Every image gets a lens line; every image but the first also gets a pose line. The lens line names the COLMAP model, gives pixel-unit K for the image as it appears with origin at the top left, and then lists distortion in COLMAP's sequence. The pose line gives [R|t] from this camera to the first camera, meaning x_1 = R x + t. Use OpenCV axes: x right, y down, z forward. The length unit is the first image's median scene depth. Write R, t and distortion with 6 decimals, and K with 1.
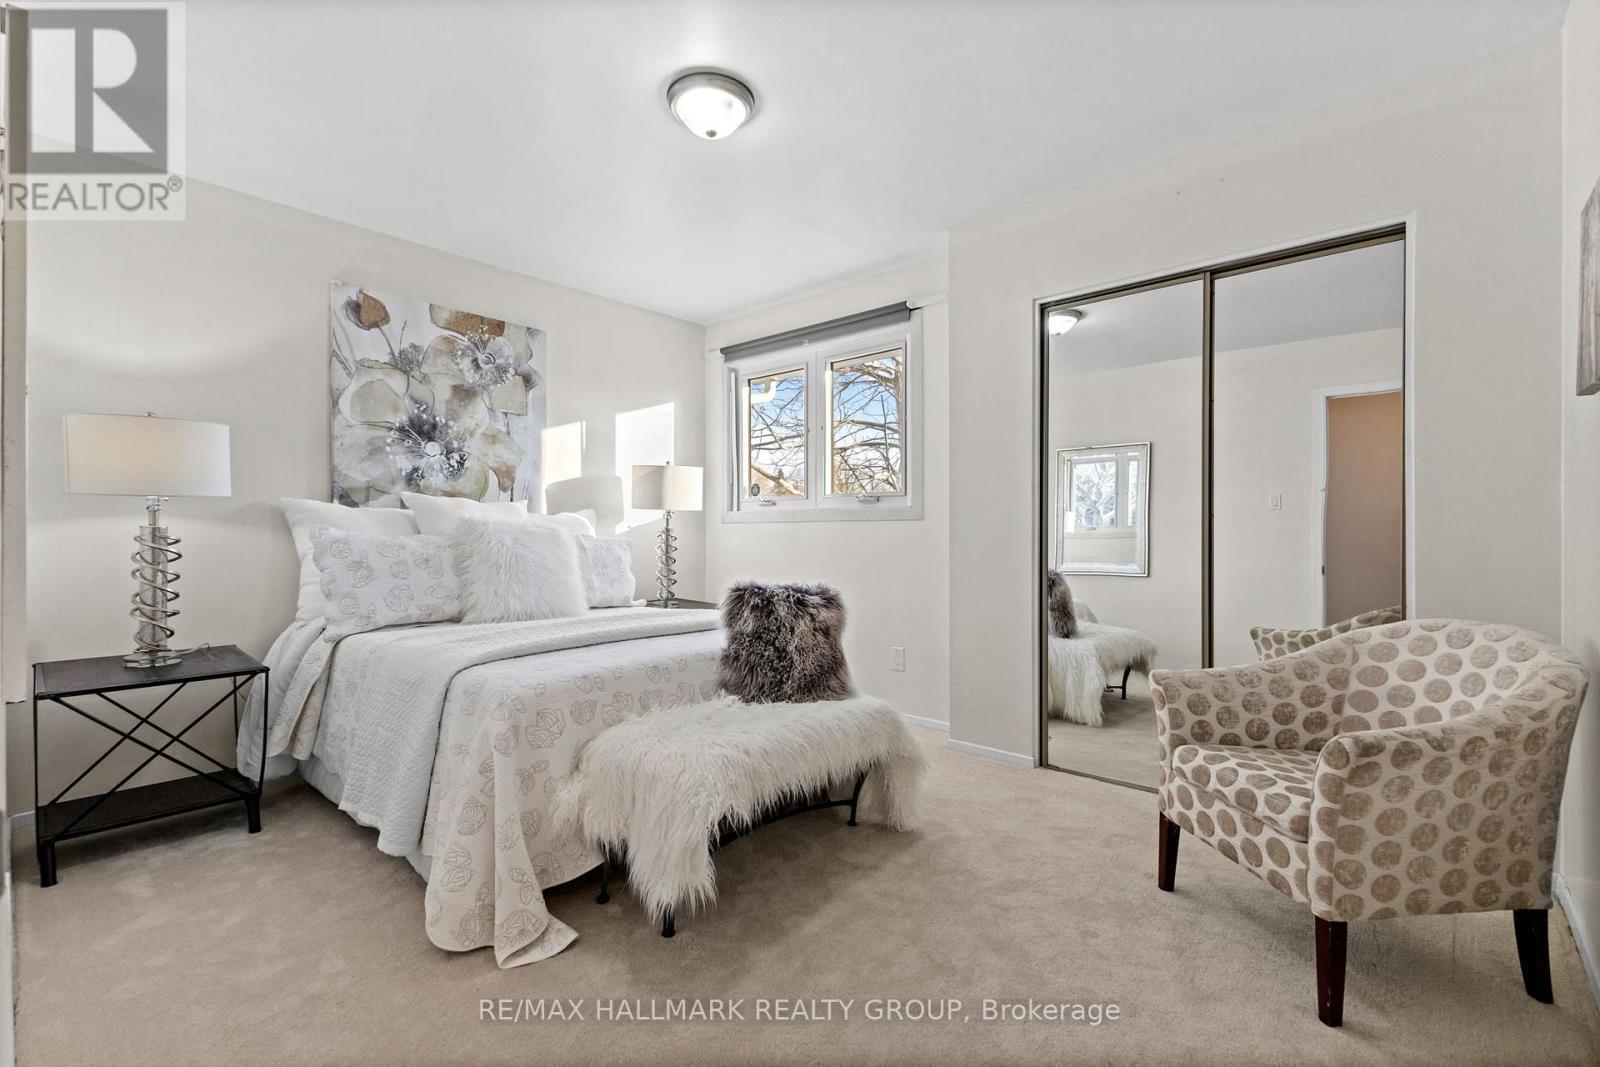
lens RADIAL K [[701.0, 0, 799.3], [0, 701.0, 534.1], [0, 0, 1]] dist [0.003986, -0.000031]
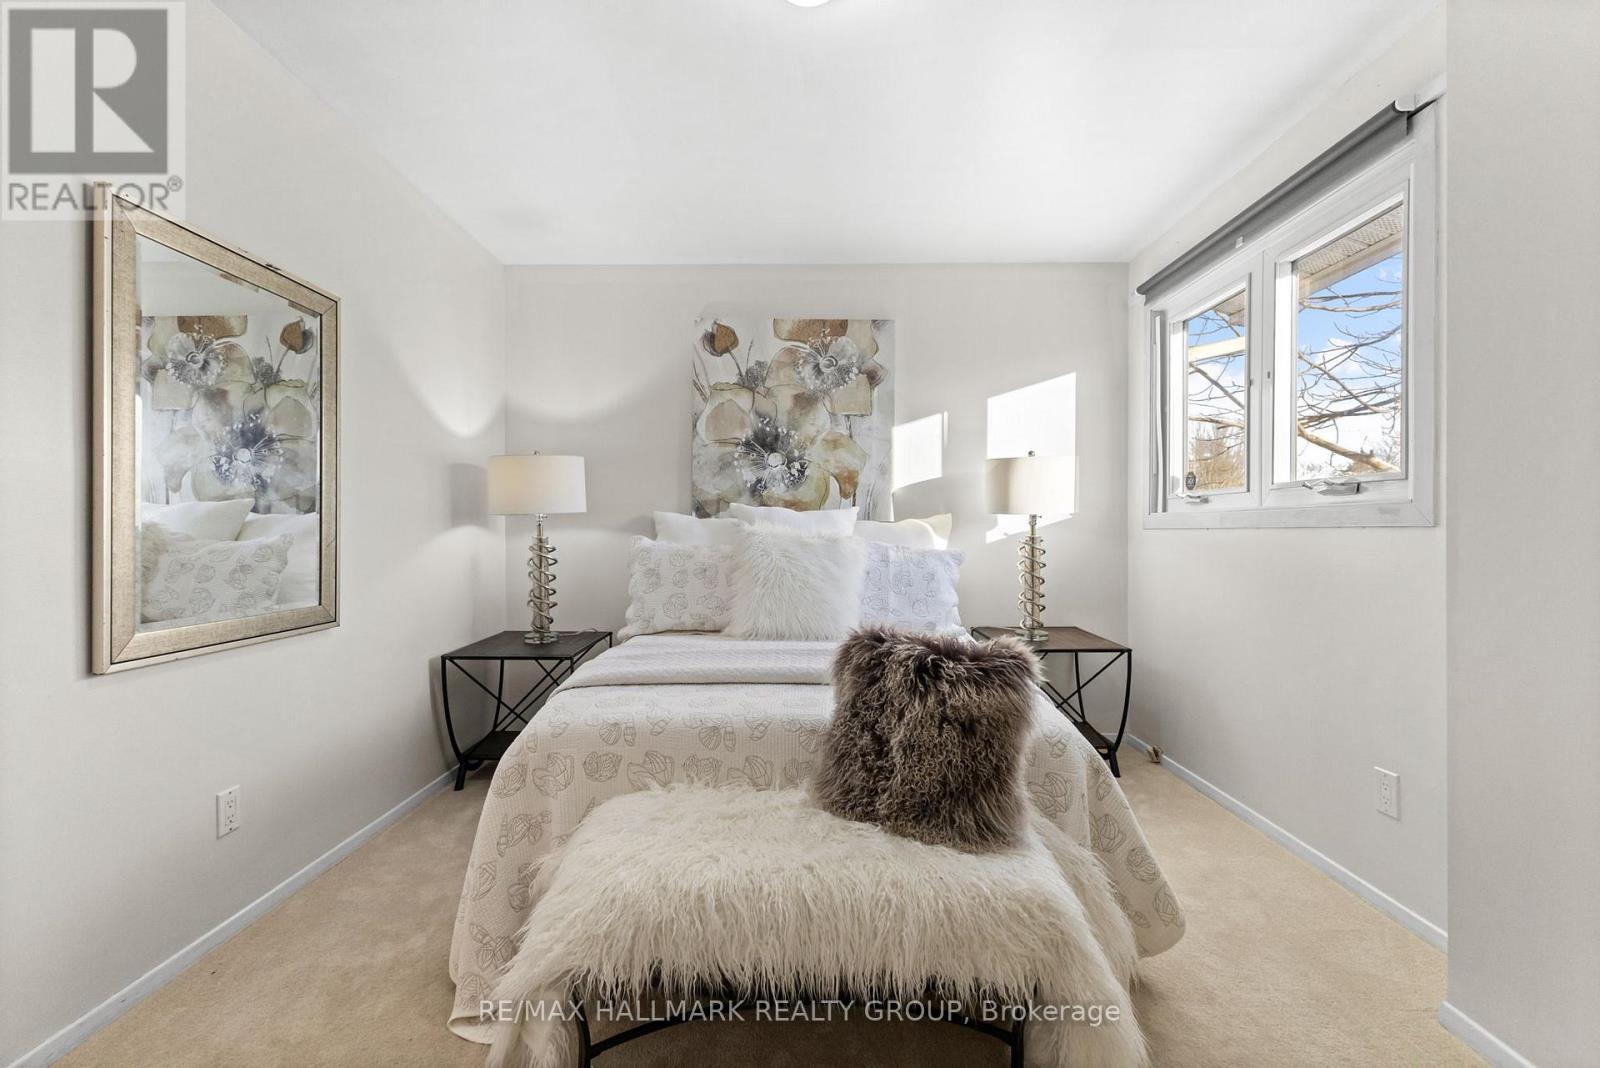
lens RADIAL K [[701.0, 0, 797.8], [0, 701.0, 529.8], [0, 0, 1]] dist [0.003986, -0.000031]
pose [[0.652551, 0.001056, -0.757744, 0.272610], [-0.003544, 0.999992, -0.001658, -0.017111], [0.757736, 0.003767, 0.652550, 0.351681]]
